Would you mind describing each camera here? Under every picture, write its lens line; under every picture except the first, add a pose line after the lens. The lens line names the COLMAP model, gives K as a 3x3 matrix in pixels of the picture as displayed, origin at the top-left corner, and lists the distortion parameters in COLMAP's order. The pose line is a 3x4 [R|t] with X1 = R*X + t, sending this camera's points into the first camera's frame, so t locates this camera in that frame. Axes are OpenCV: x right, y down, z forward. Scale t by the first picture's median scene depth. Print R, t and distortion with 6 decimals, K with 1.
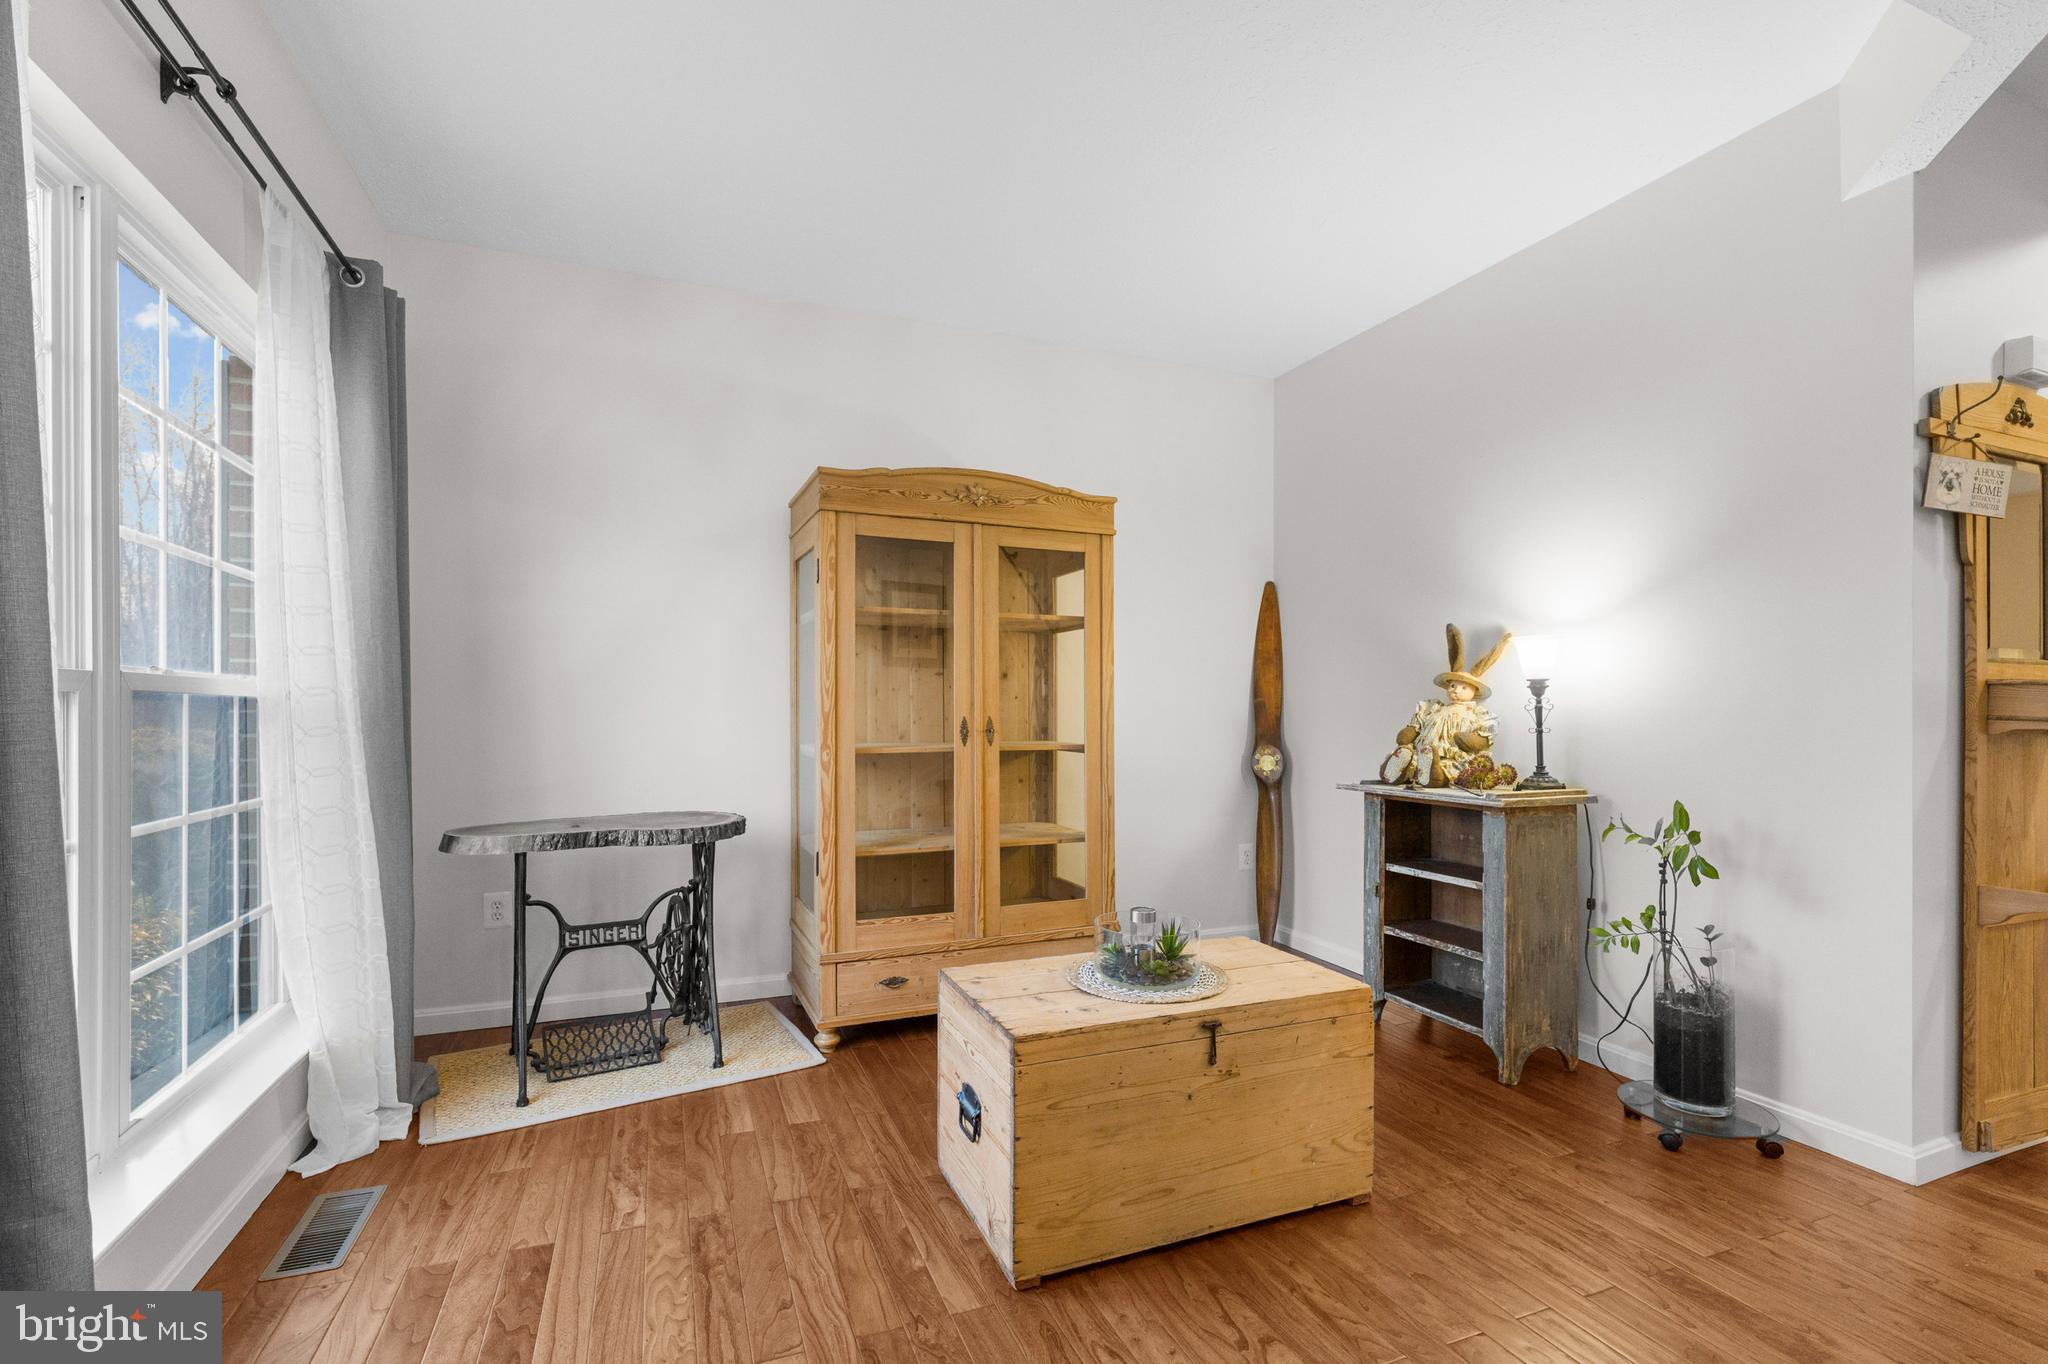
lens RADIAL K [[897.6, 0, 1016.1], [0, 897.6, 700.9], [0, 0, 1]] dist [-0.003379, -0.000206]
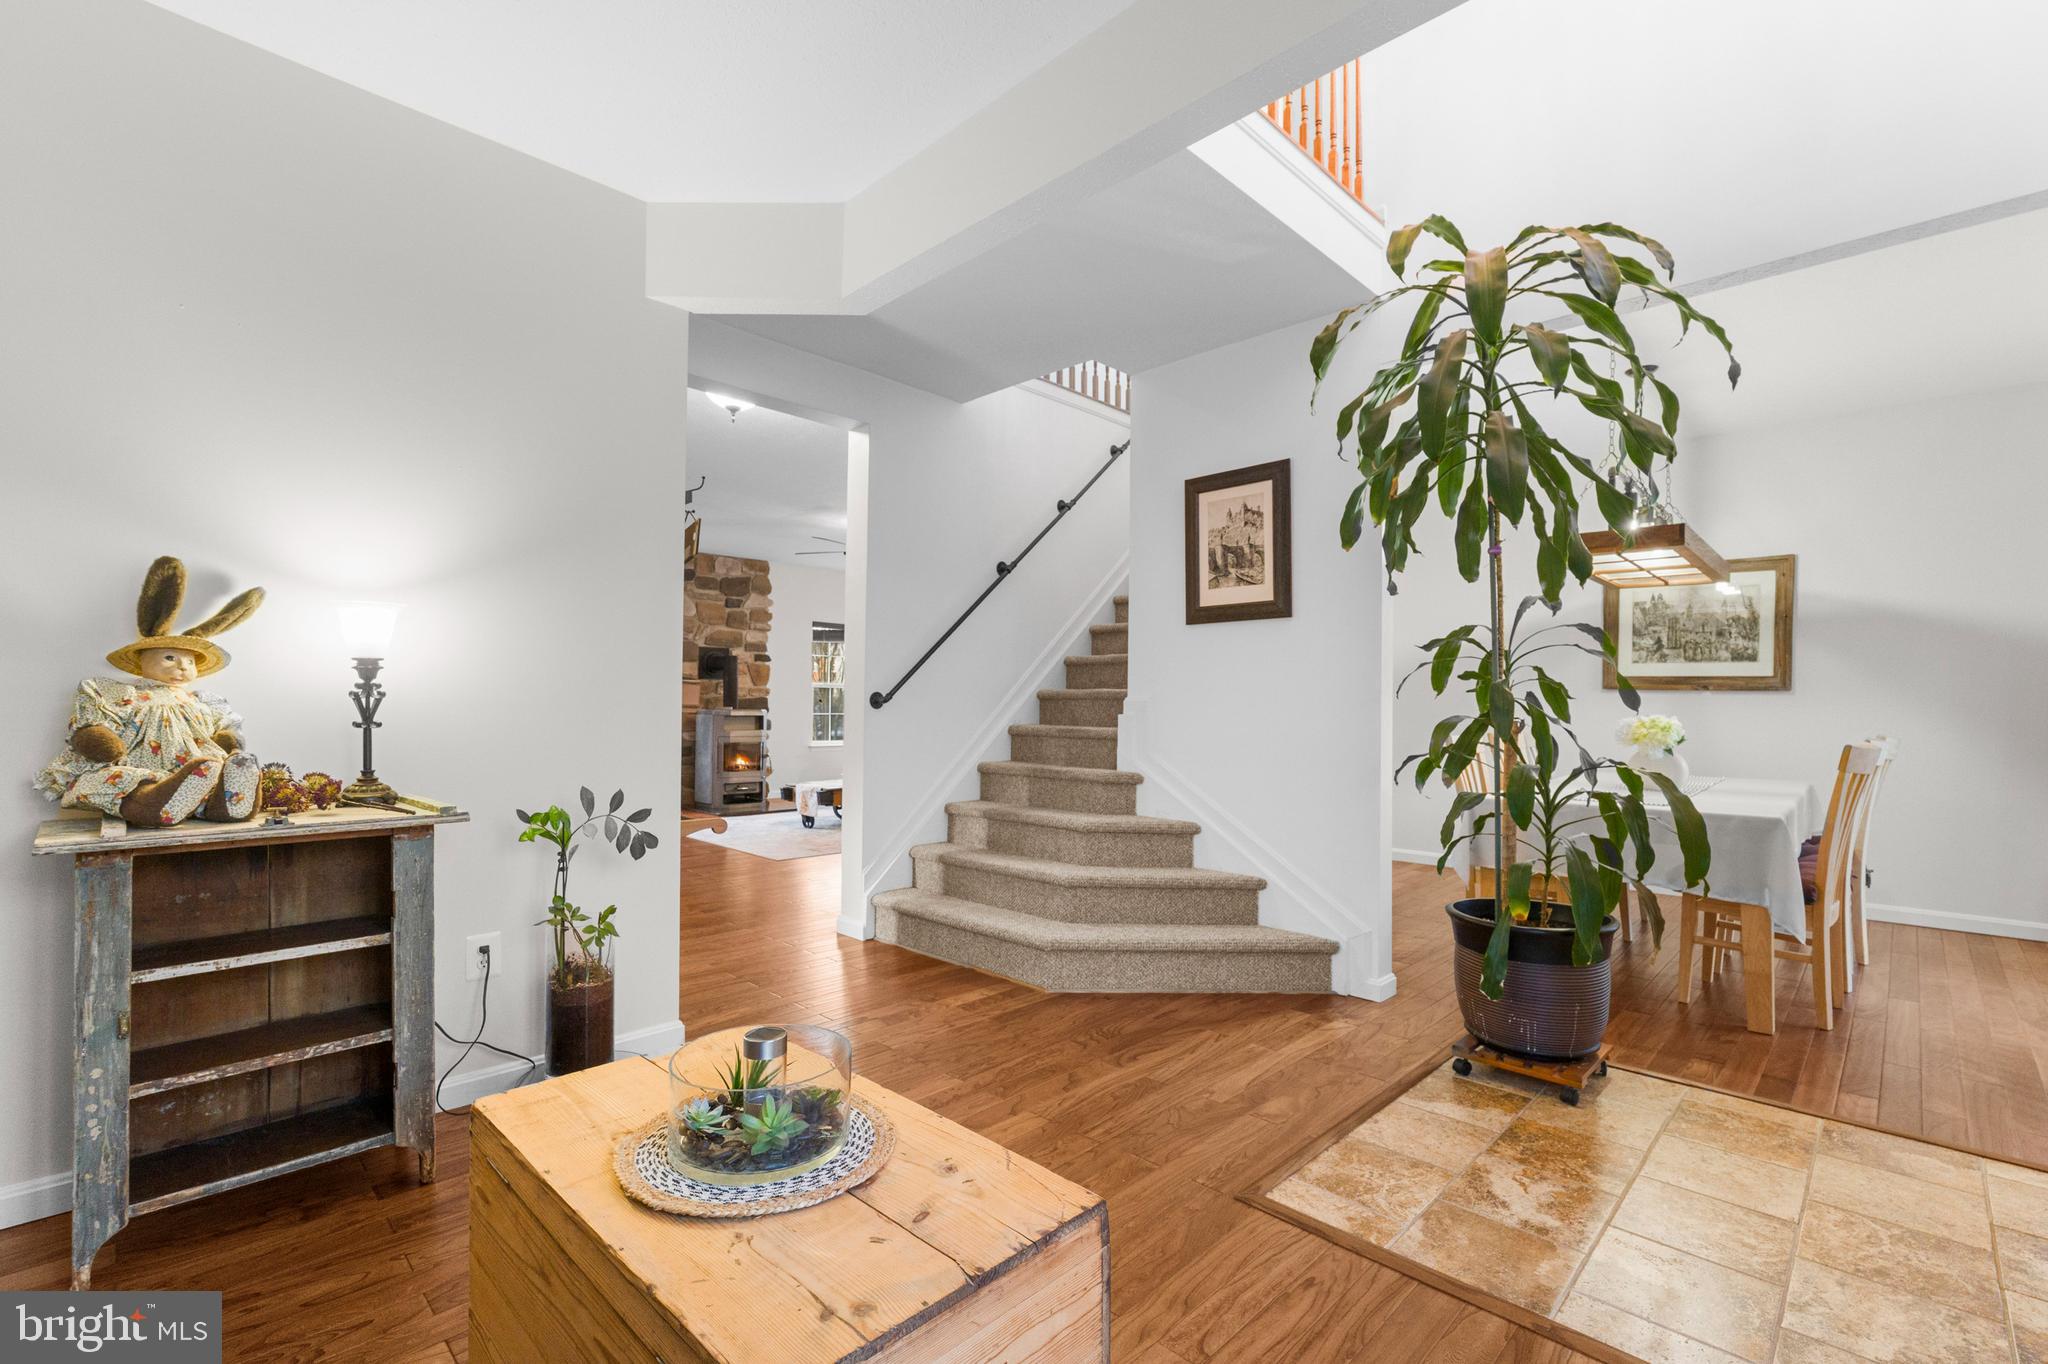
lens RADIAL K [[897.6, 0, 1017.9], [0, 897.6, 693.9], [0, 0, 1]] dist [-0.003379, -0.000206]
pose [[-0.393521, 0.013252, 0.919220, -0.341133], [-0.014987, 0.999671, -0.020828, 0.014451], [-0.919193, -0.021972, -0.393193, 0.784063]]
